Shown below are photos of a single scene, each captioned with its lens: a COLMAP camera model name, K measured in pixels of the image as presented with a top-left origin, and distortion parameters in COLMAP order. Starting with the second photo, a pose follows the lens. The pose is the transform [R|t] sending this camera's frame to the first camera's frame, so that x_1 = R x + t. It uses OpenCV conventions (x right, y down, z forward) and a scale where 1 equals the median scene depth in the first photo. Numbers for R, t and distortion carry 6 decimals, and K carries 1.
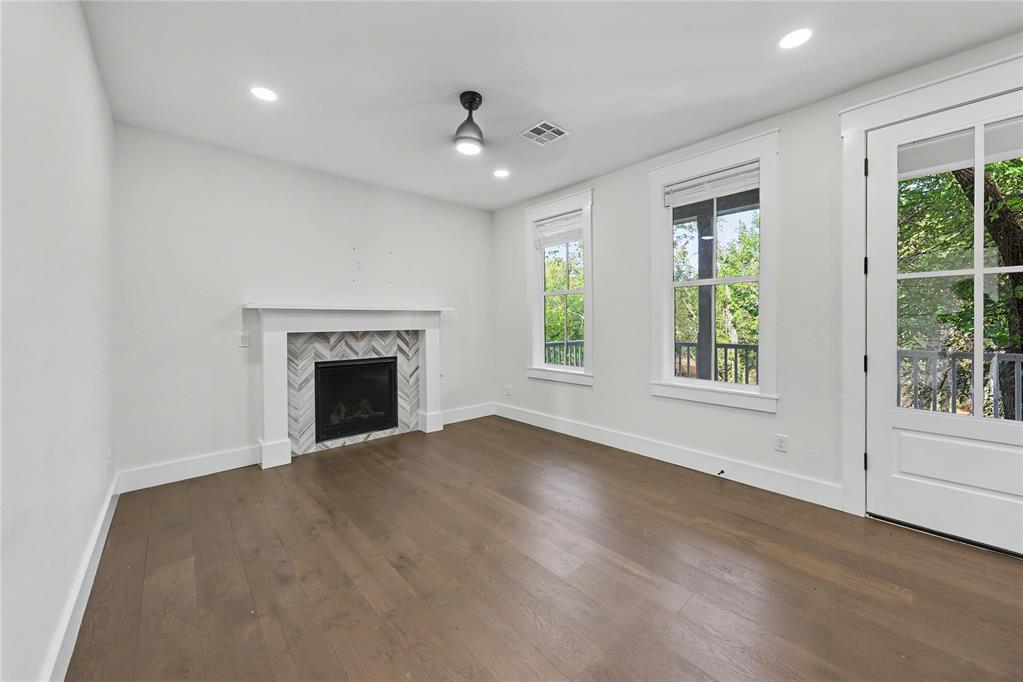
lens RADIAL K [[374.0, 0, 511.5], [0, 374.0, 341.0], [0, 0, 1]] dist [-0.000028, -0.000060]
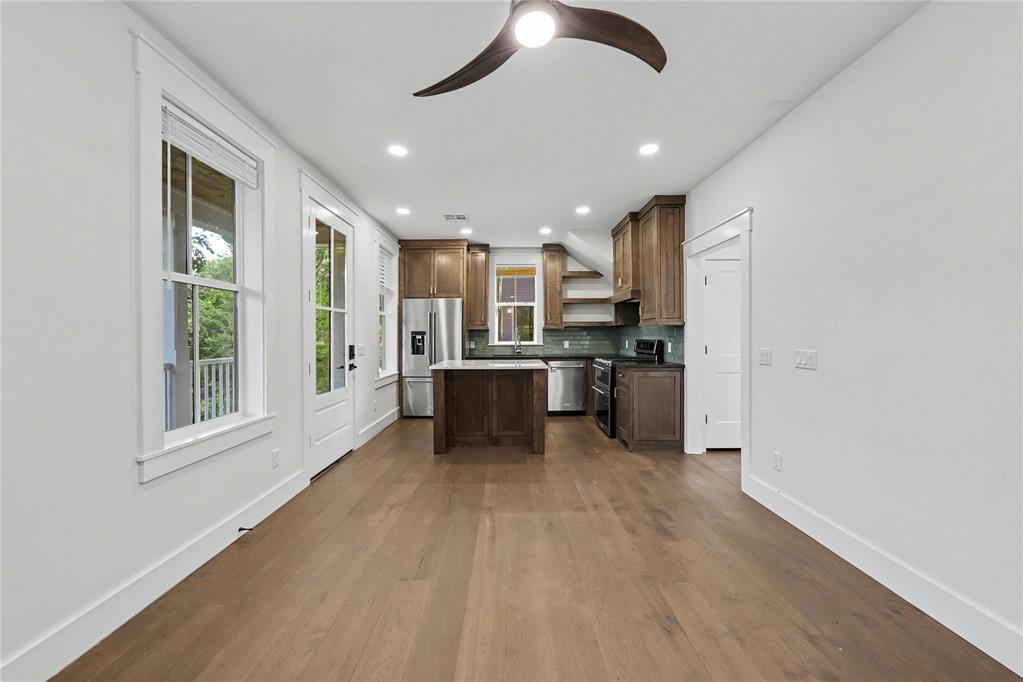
lens RADIAL K [[374.0, 0, 511.5], [0, 374.0, 341.0], [0, 0, 1]] dist [-0.000028, -0.000060]
pose [[-0.742283, -0.001882, 0.670084, -0.588674], [0.035990, 0.998441, 0.042672, -0.082952], [-0.669119, 0.055791, -0.741058, 1.815646]]
